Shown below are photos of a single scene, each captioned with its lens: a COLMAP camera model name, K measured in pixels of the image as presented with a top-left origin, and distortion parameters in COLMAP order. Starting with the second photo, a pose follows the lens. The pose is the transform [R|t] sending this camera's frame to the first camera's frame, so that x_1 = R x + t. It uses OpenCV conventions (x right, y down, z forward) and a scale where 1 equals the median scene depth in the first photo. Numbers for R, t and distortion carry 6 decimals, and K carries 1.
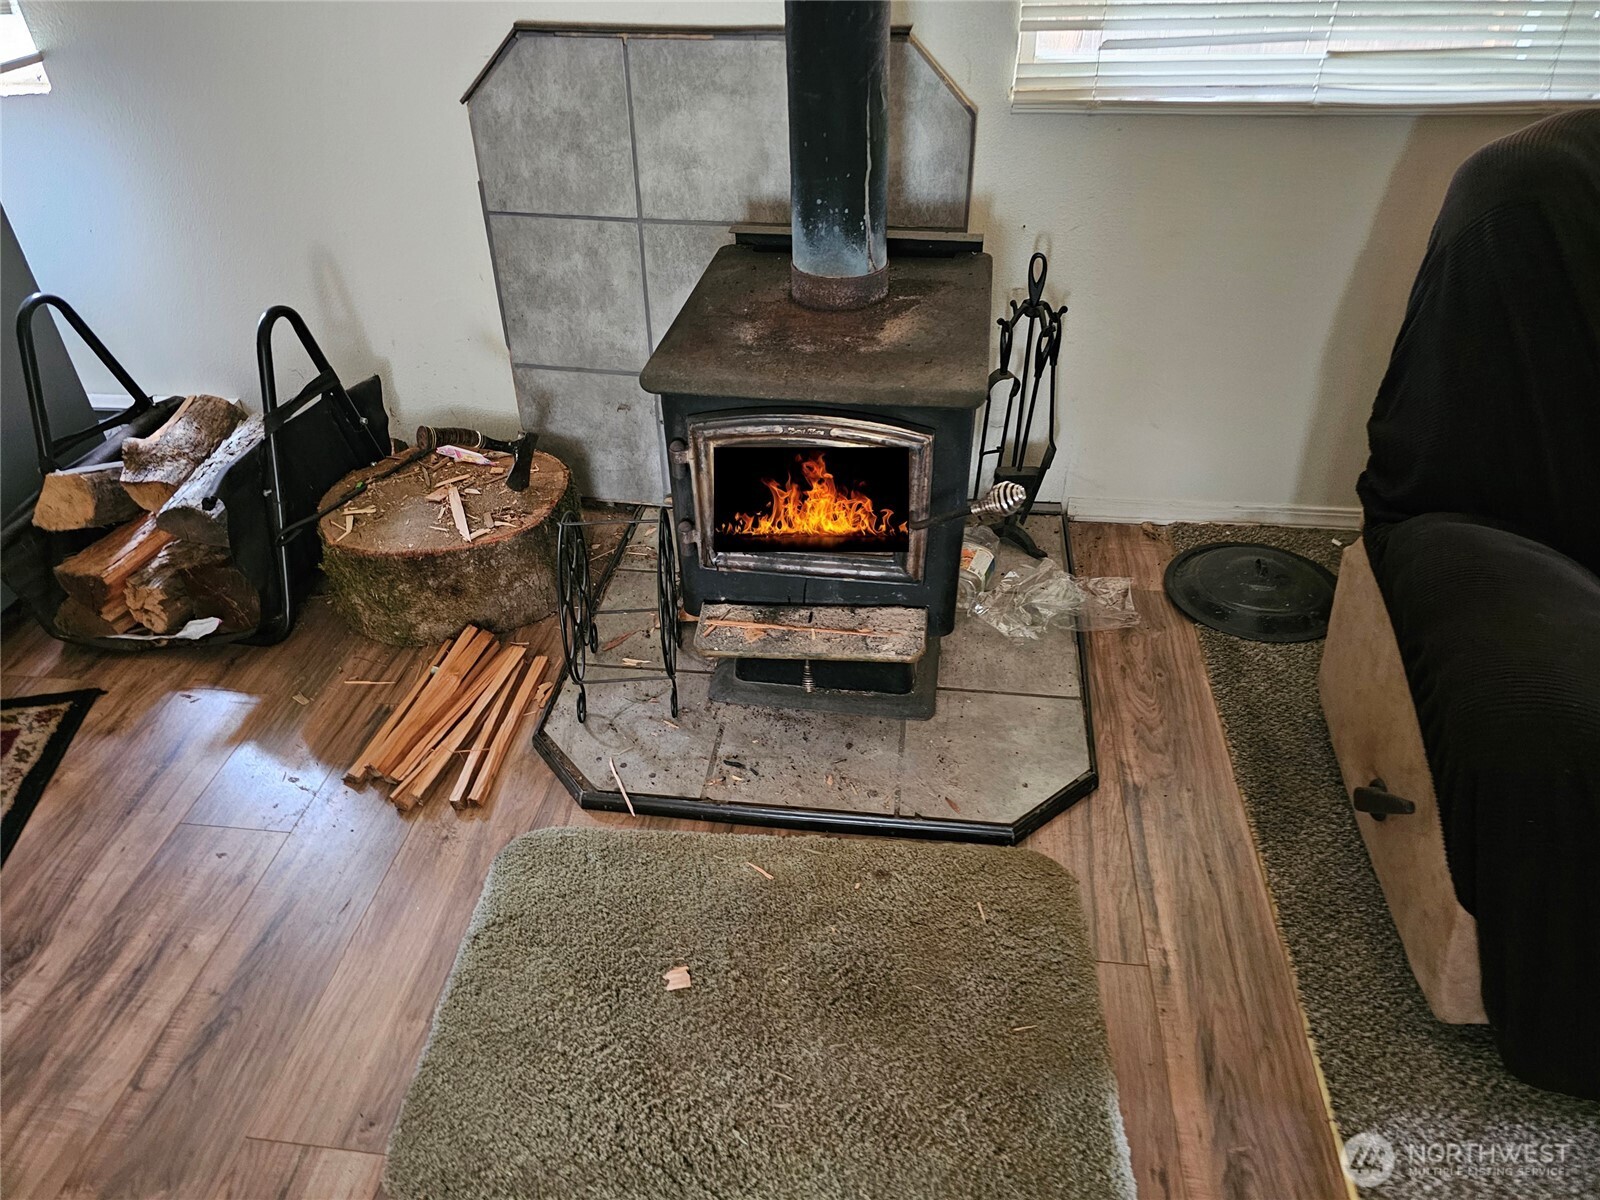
lens RADIAL K [[1095.8, 0, 796.3], [0, 1095.8, 622.1], [0, 0, 1]] dist [0.039844, -0.035207]
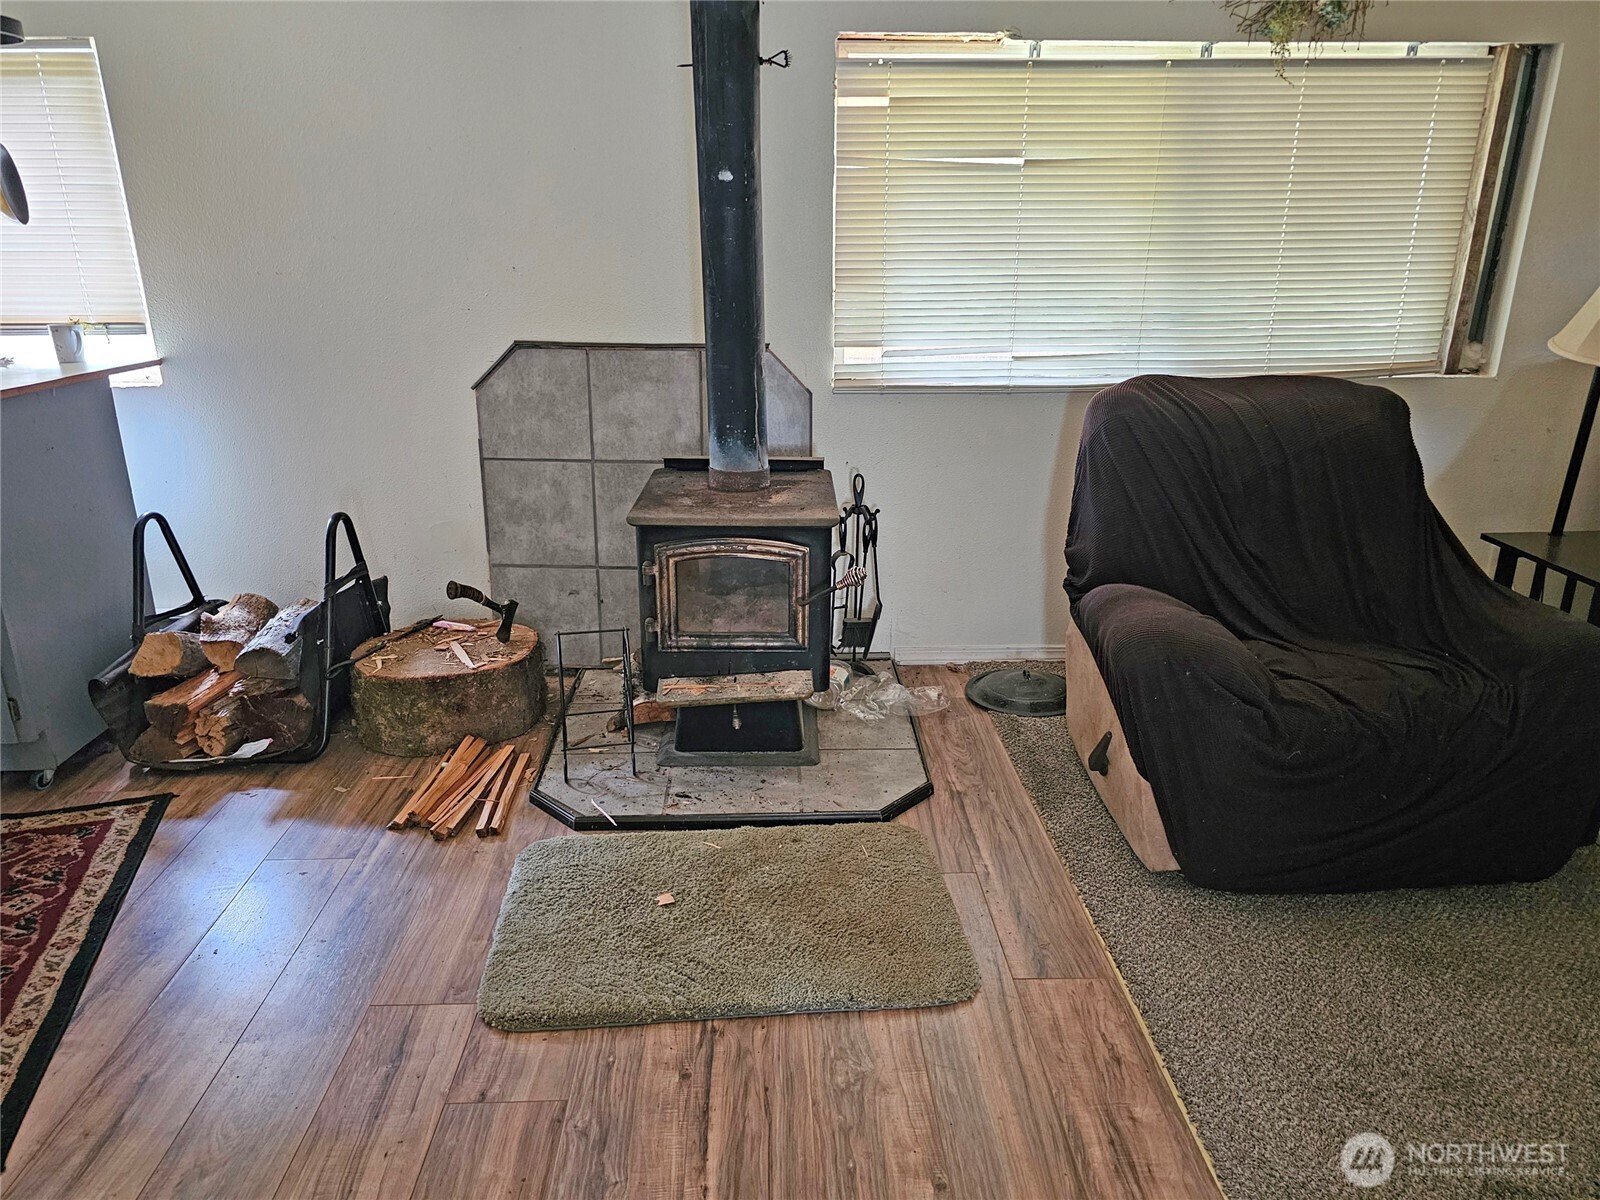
lens RADIAL K [[1091.7, 0, 791.9], [0, 1091.7, 603.7], [0, 0, 1]] dist [0.043706, -0.046366]
pose [[0.987464, -0.026647, 0.155579, -0.116274], [0.074514, 0.947602, -0.310641, 0.306925], [-0.139149, 0.318340, 0.937709, -0.370472]]
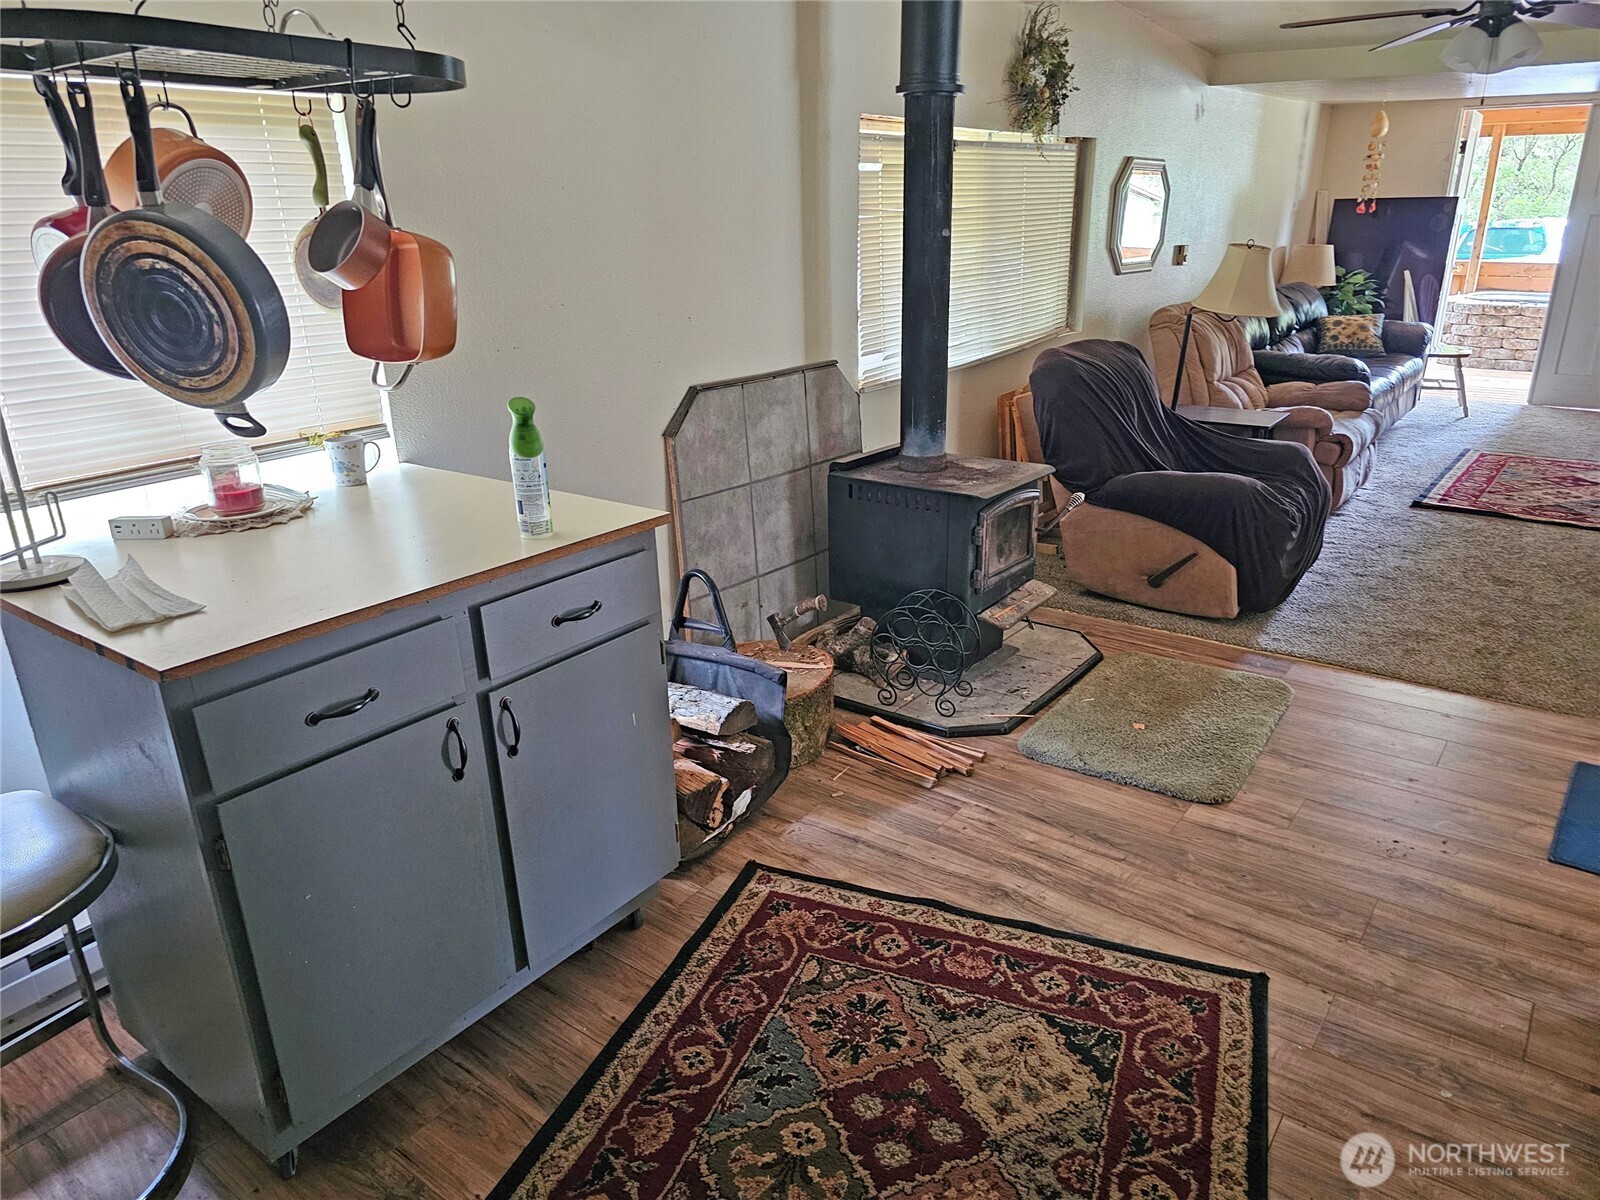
lens RADIAL K [[1095.8, 0, 796.3], [0, 1095.8, 622.1], [0, 0, 1]] dist [0.039844, -0.035207]
pose [[0.503962, -0.292040, 0.812856, -1.582854], [0.535964, 0.843737, -0.029157, -0.108598], [-0.677322, 0.450356, 0.581734, 0.091796]]
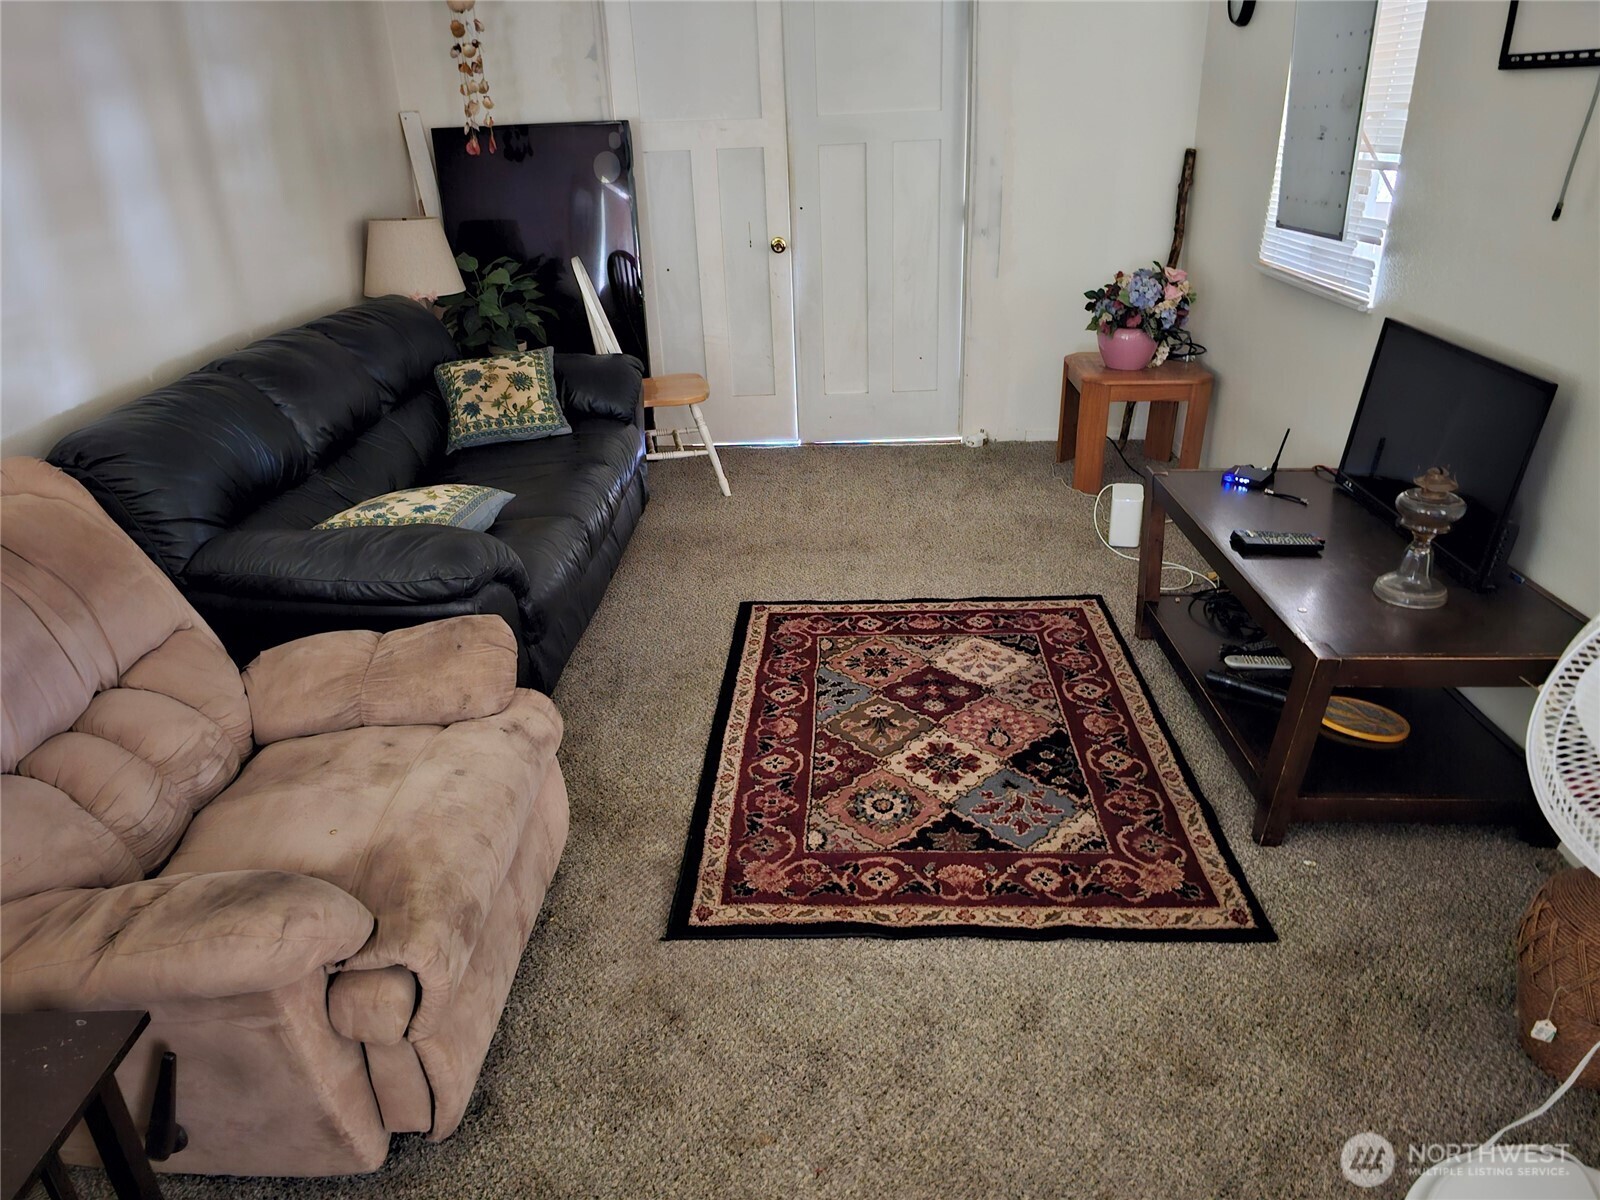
lens RADIAL K [[1091.7, 0, 791.9], [0, 1091.7, 603.7], [0, 0, 1]] dist [0.043706, -0.046366]
pose [[-0.083973, -0.386569, 0.918430, 0.593094], [0.645446, 0.681100, 0.345690, -0.121203], [-0.759176, 0.621826, 0.192316, 0.033250]]
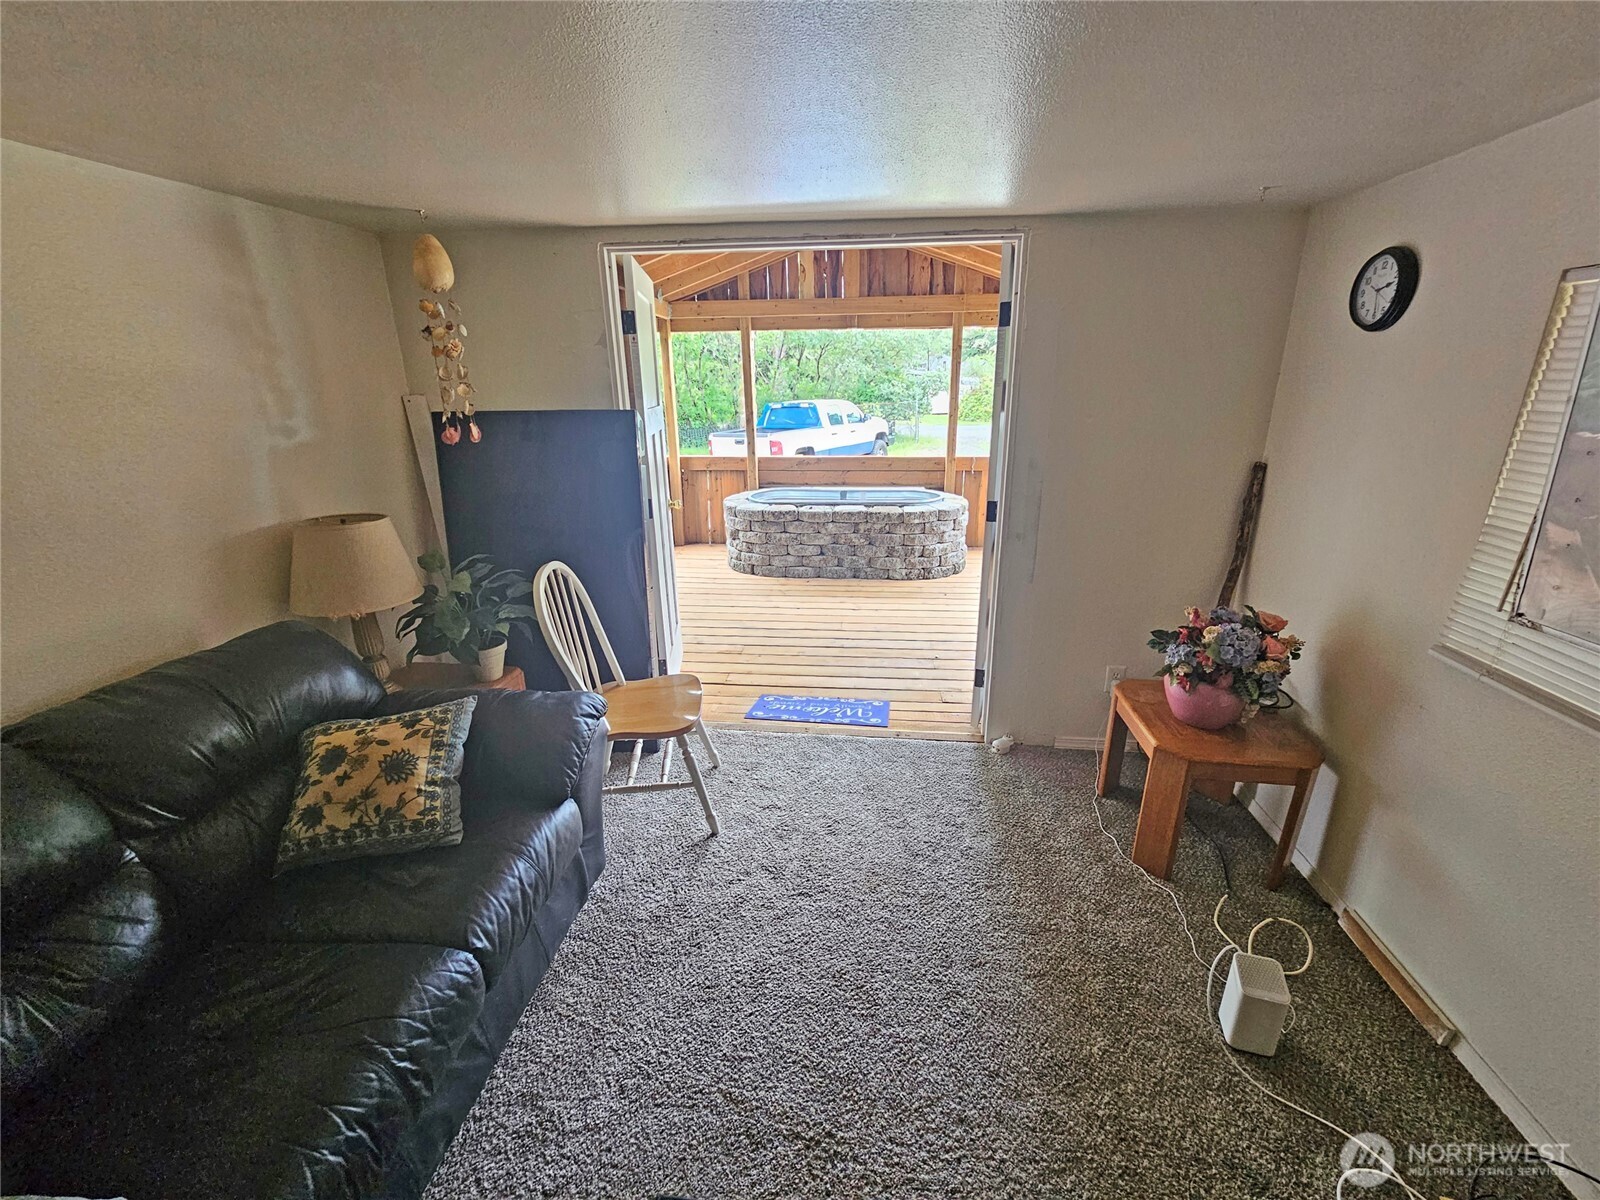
lens RADIAL K [[647.5, 0, 818.1], [0, 647.5, 599.3], [0, 0, 1]] dist [-0.011946, 0.000077]
pose [[-0.031037, -0.300021, 0.953428, 1.740070], [0.625005, 0.738568, 0.252755, -0.063507], [-0.780003, 0.603742, 0.164592, -0.141704]]
